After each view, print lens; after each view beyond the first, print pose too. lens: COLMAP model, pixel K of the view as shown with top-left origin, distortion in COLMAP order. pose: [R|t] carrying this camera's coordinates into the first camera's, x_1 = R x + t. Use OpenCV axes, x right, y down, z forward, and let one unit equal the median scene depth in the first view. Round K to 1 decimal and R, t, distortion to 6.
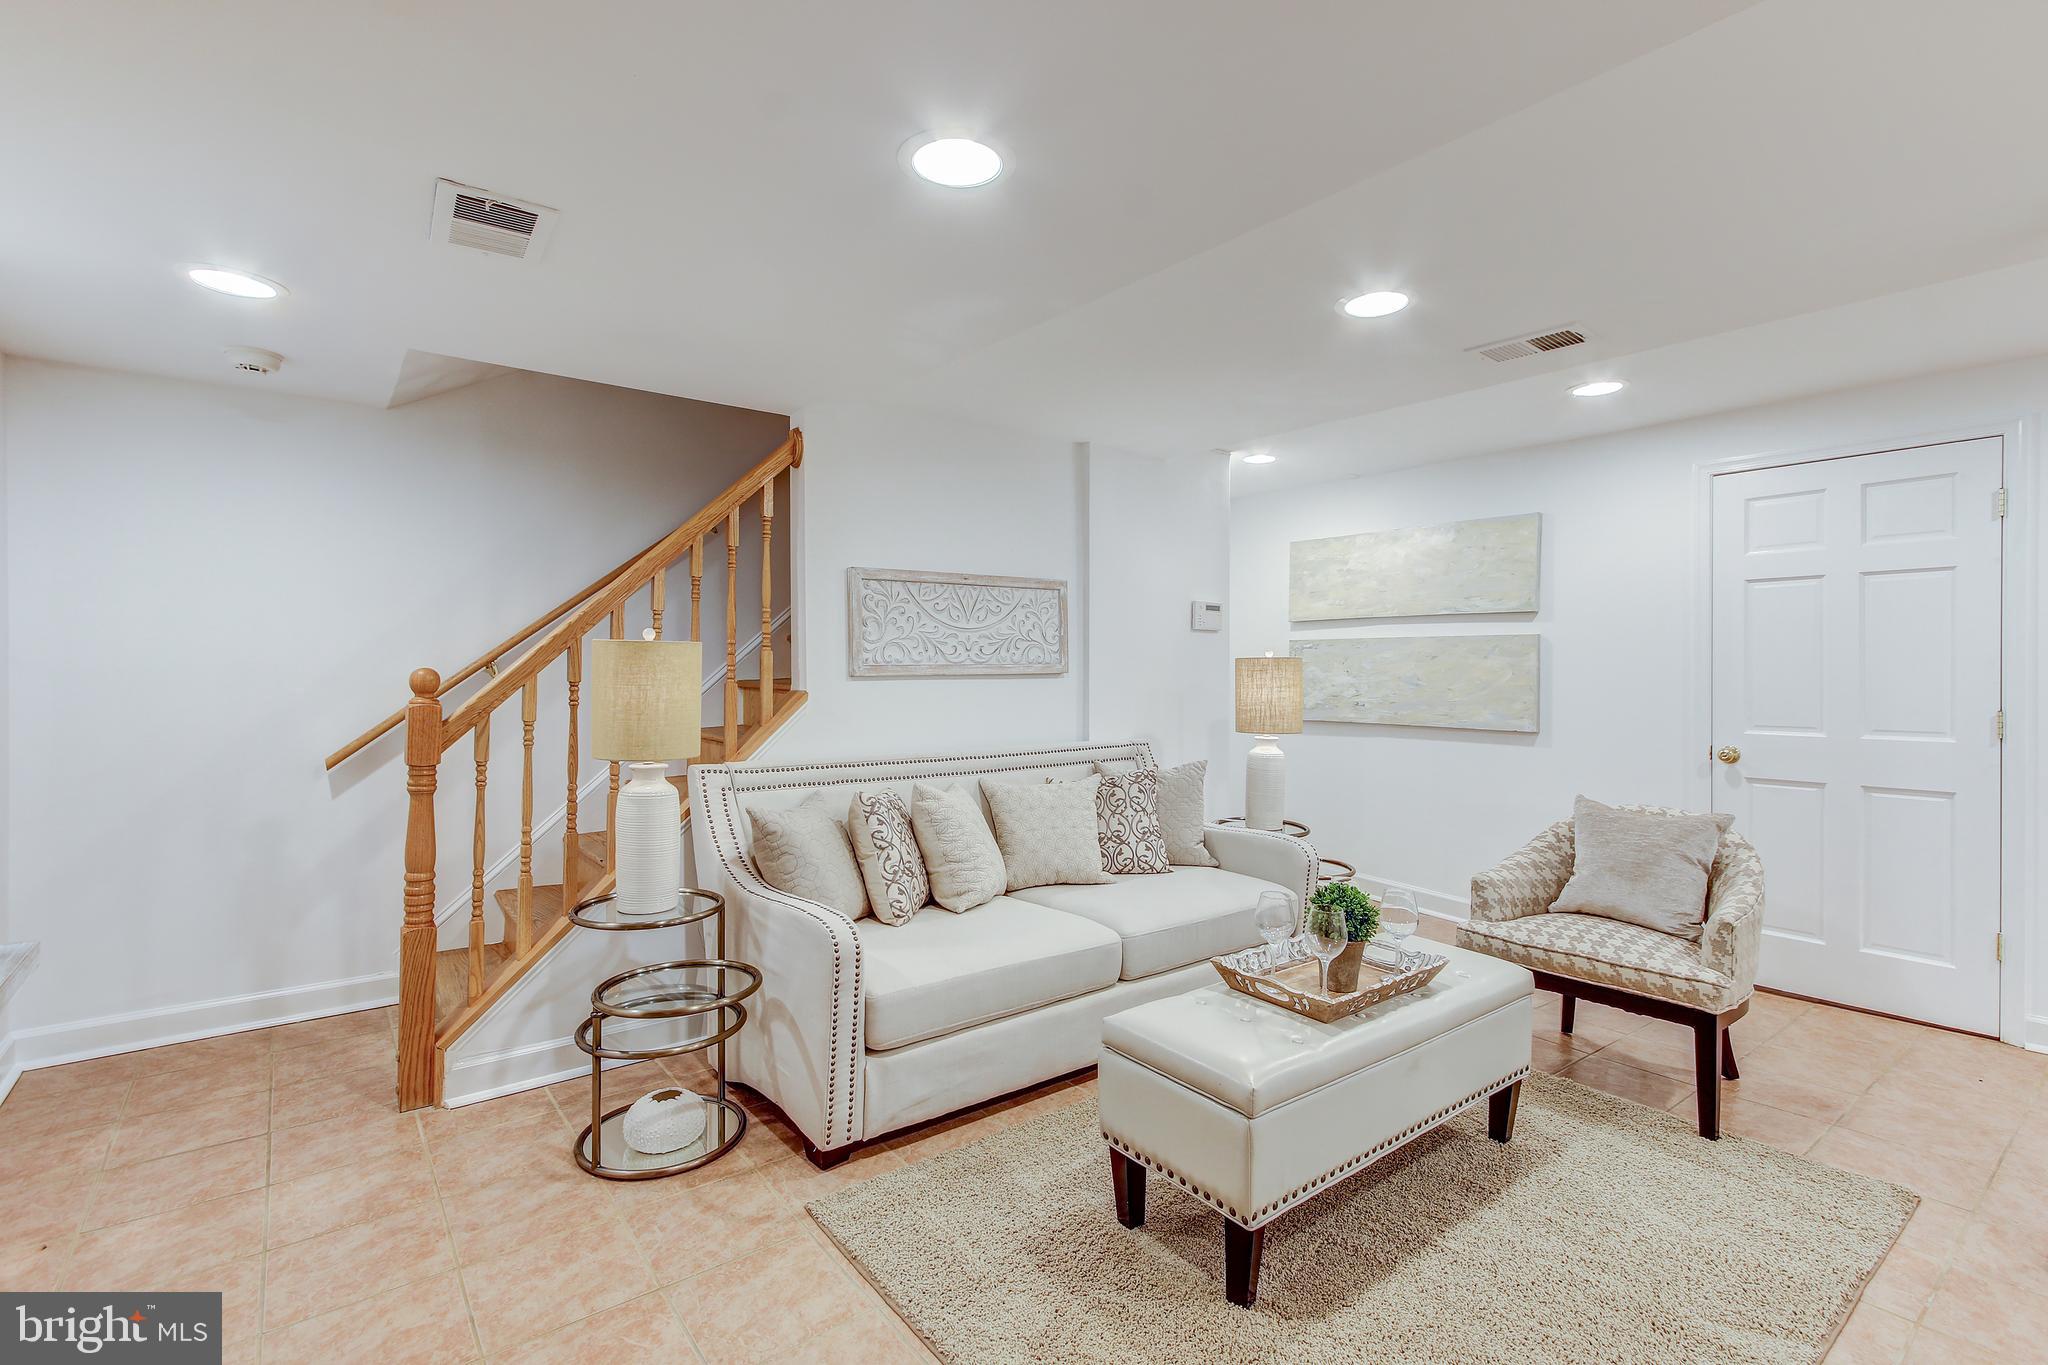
lens RADIAL K [[951.3, 0, 1033.9], [0, 951.3, 674.5], [0, 0, 1]] dist [-0.002602, 0.004548]
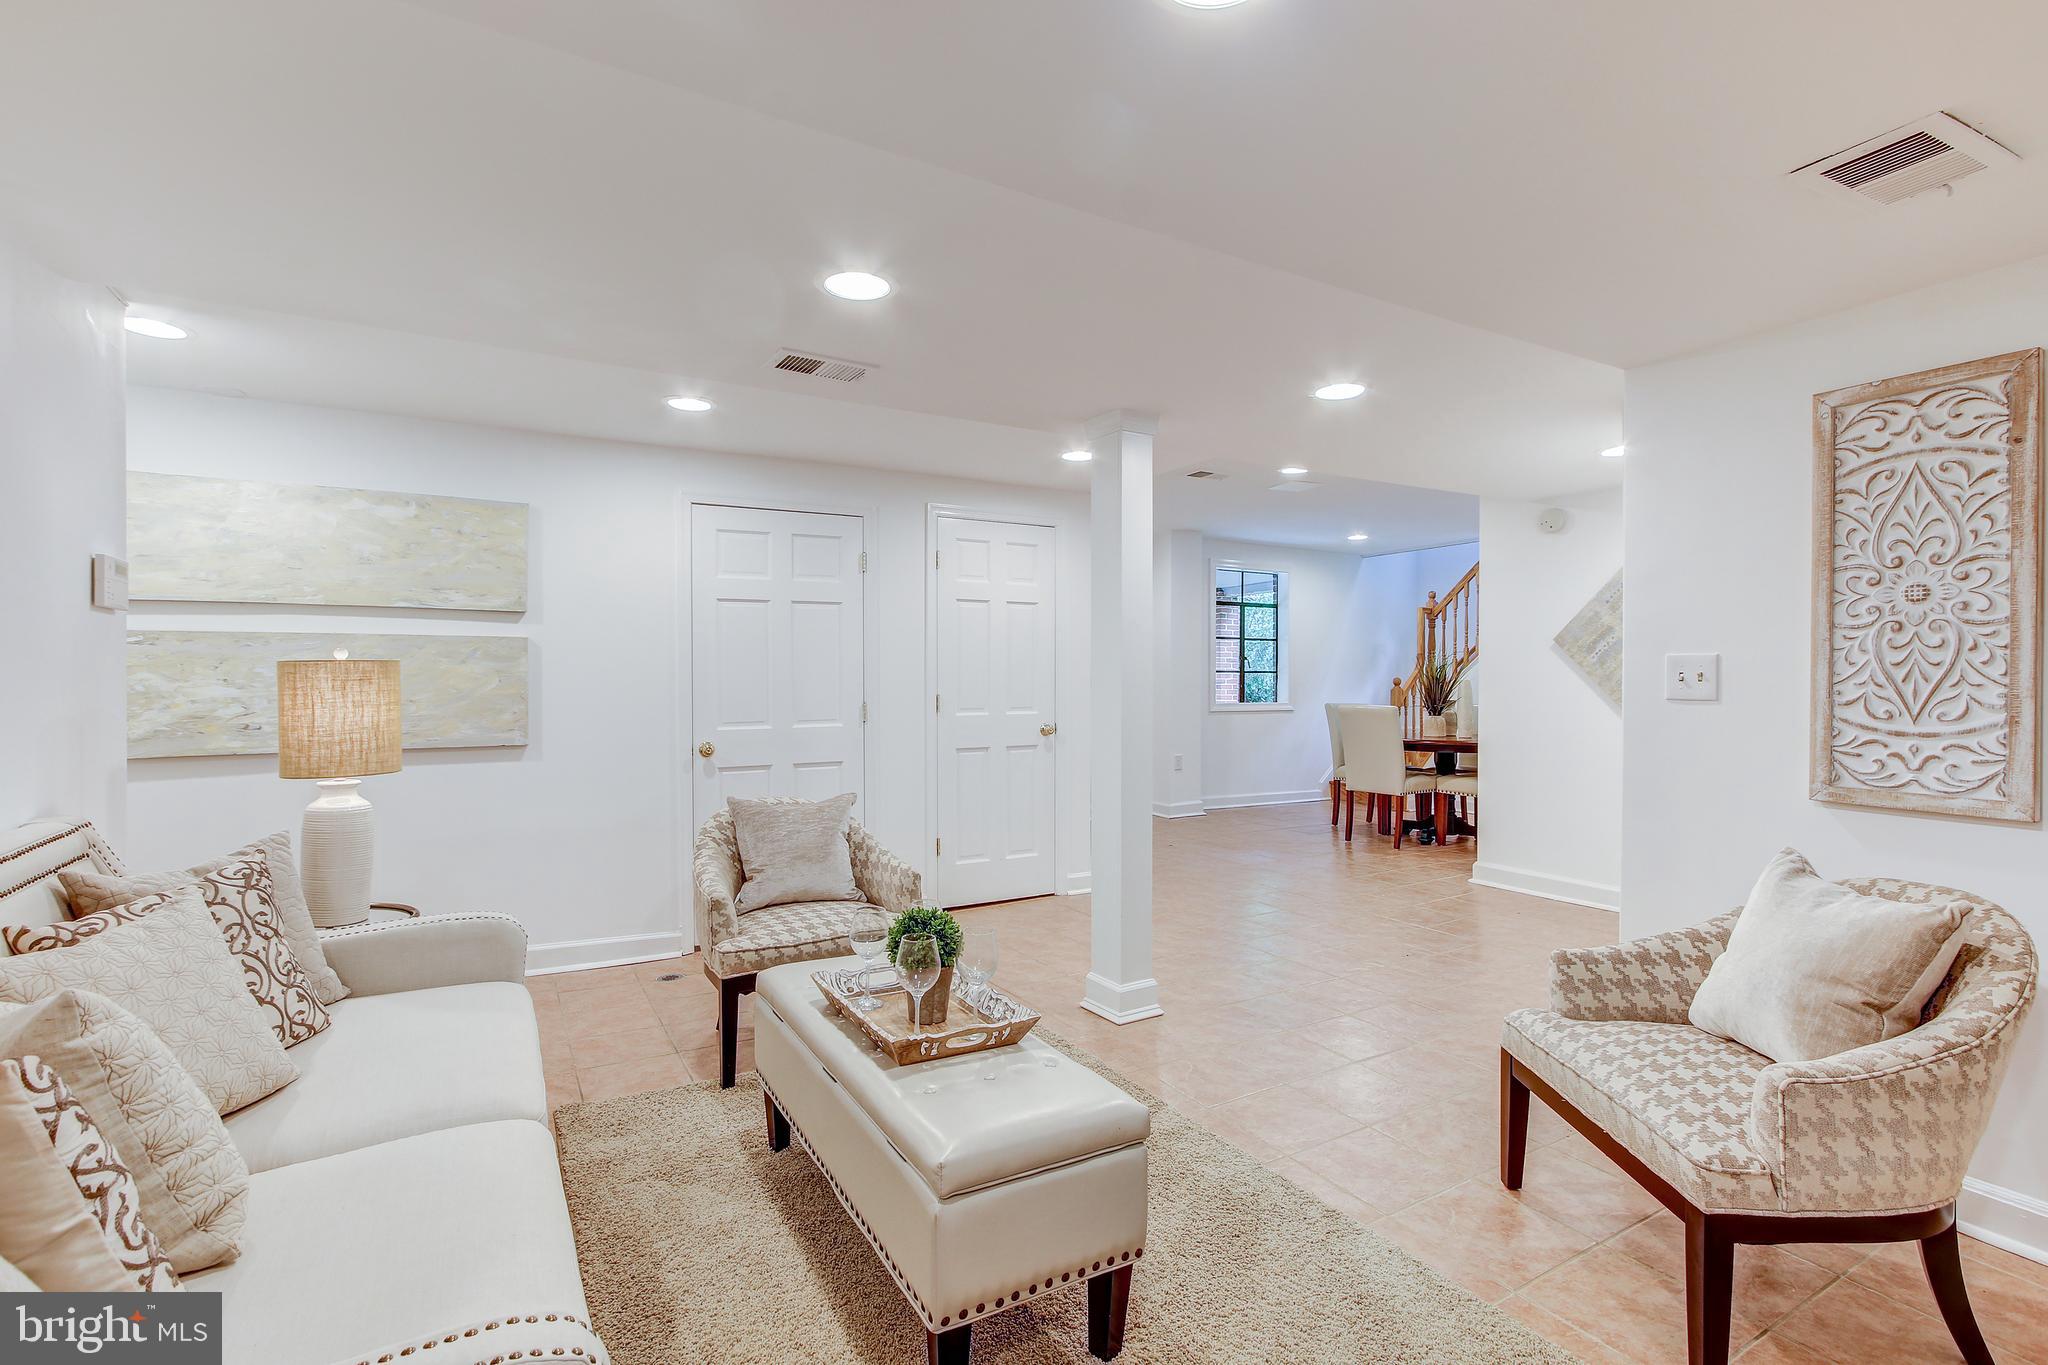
lens RADIAL K [[951.3, 0, 1033.9], [0, 951.3, 674.5], [0, 0, 1]] dist [-0.002602, 0.004548]
pose [[0.141015, -0.003816, 0.990000, -0.337241], [0.007115, 0.999971, 0.002841, -0.006323], [-0.989982, 0.006643, 0.141038, 0.438157]]
